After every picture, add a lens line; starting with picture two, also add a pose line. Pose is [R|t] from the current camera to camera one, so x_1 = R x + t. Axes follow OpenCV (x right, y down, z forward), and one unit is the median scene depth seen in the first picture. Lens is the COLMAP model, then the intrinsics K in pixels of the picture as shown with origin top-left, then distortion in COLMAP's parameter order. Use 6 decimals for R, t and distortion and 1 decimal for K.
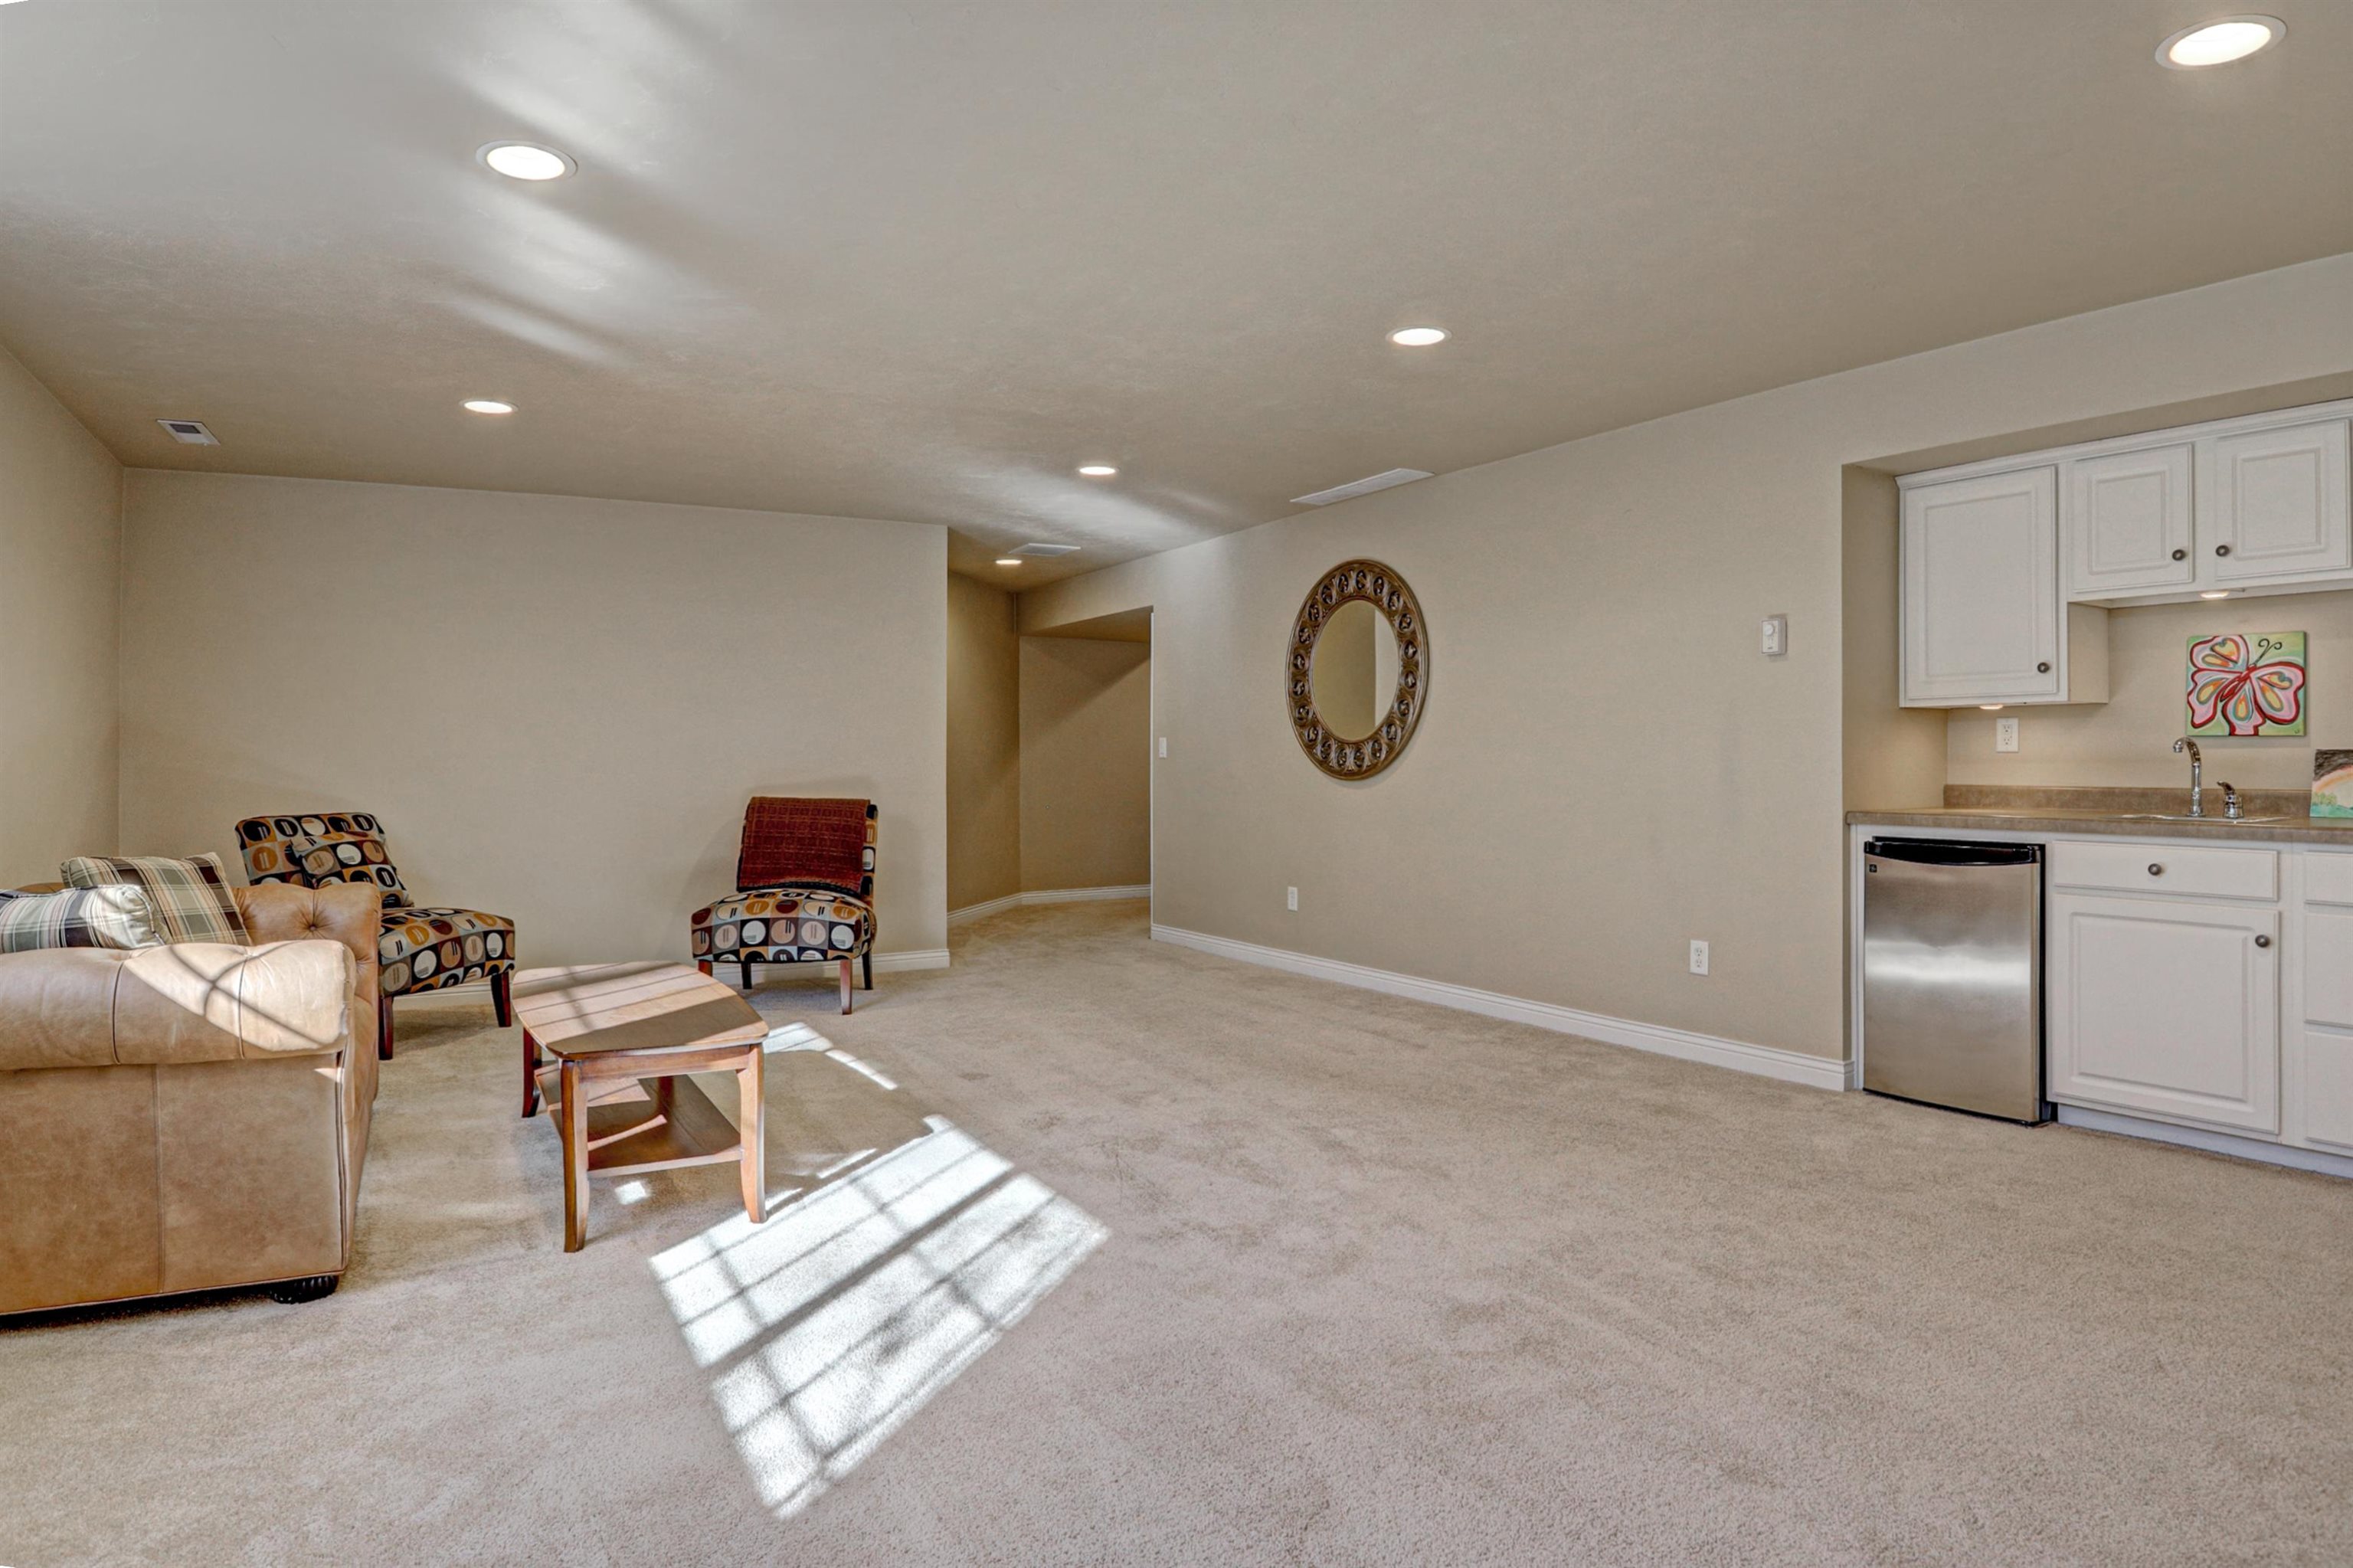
lens RADIAL K [[1166.1, 0, 1176.5], [0, 1166.1, 784.0], [0, 0, 1]] dist [-0.000473, -0.000262]
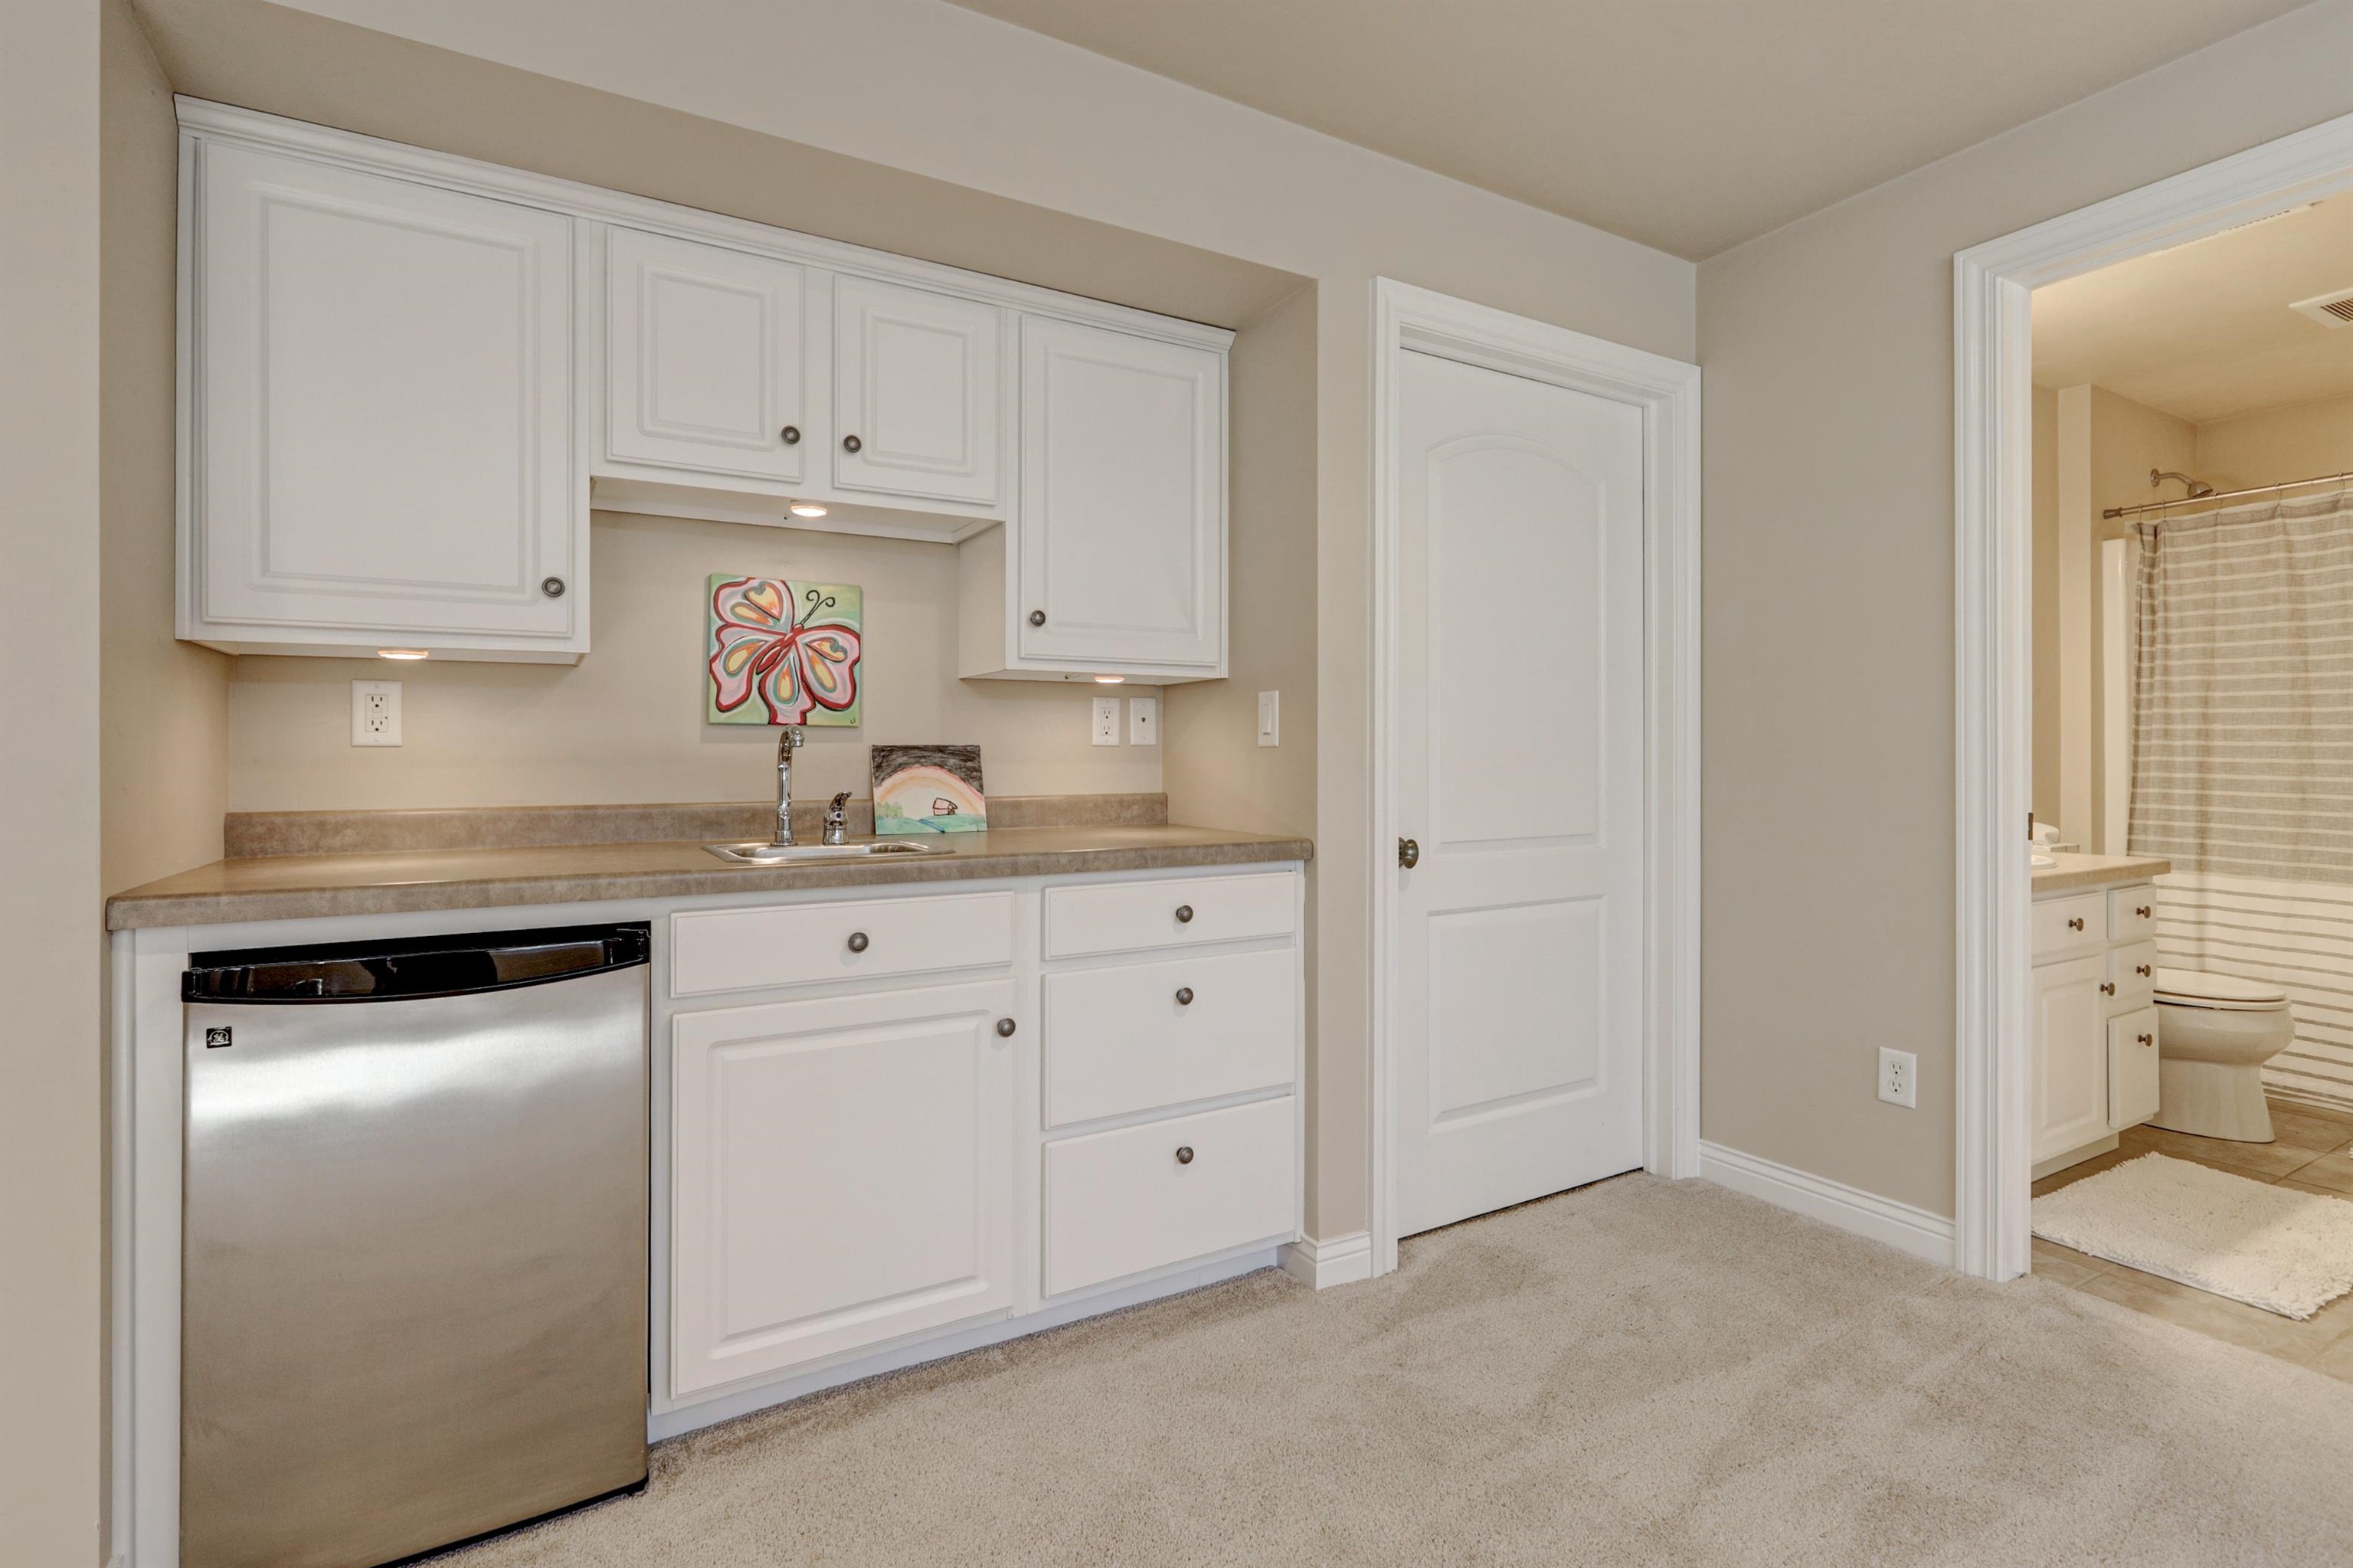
lens RADIAL K [[1090.0, 0, 1185.1], [0, 1090.0, 748.6], [0, 0, 1]] dist [0.001330, 0.000113]
pose [[-0.016711, 0.011621, 0.999793, 0.257665], [0.026064, 0.999598, -0.011183, -0.013624], [-0.999521, 0.025871, -0.017007, 0.773447]]
